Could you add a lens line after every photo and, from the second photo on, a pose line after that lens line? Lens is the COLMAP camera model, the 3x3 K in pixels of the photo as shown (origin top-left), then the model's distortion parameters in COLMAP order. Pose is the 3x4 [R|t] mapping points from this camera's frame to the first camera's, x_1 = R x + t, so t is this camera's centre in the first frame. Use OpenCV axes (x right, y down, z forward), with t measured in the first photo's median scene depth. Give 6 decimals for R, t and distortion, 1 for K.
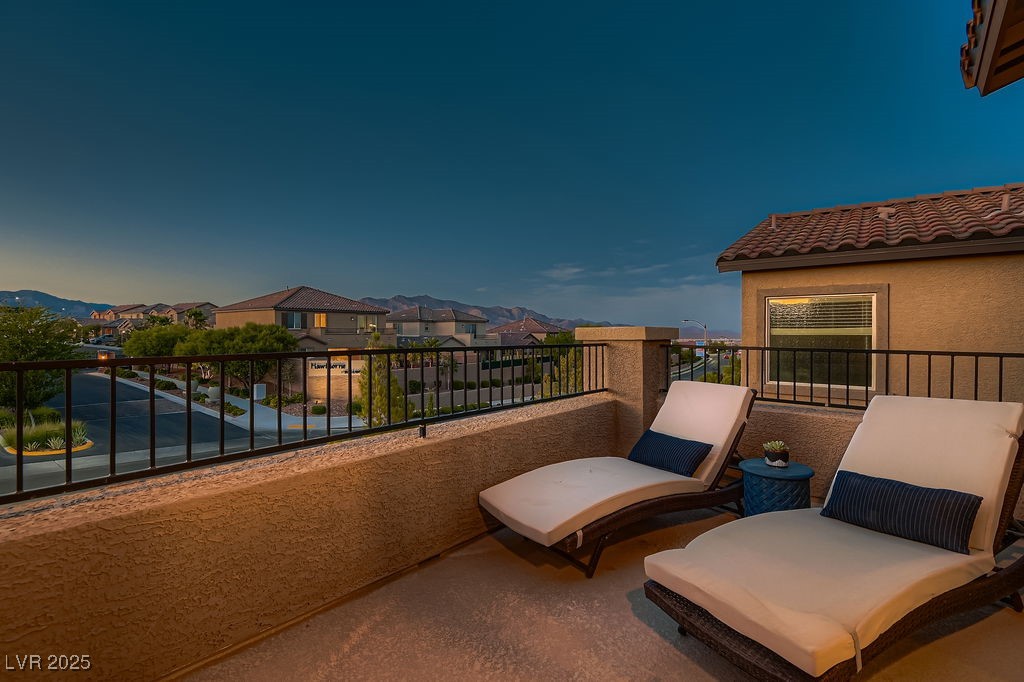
lens RADIAL K [[474.1, 0, 512.0], [0, 474.1, 341.0], [0, 0, 1]] dist [0.001975, -0.000031]
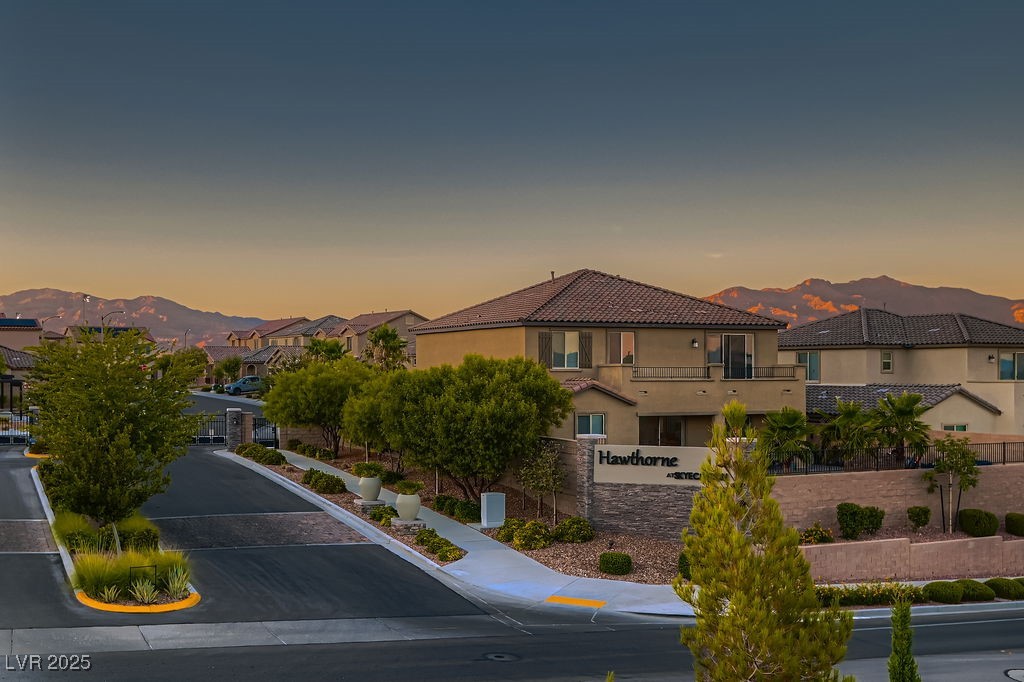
lens RADIAL K [[1009.8, 0, 512.0], [0, 1009.8, 341.0], [0, 0, 1]] dist [0.058405, -0.006595]
pose [[0.864399, -0.006058, -0.502769, -0.036285], [-0.009740, 0.999538, -0.028789, -0.024236], [0.502711, 0.029782, 0.863941, 0.178138]]
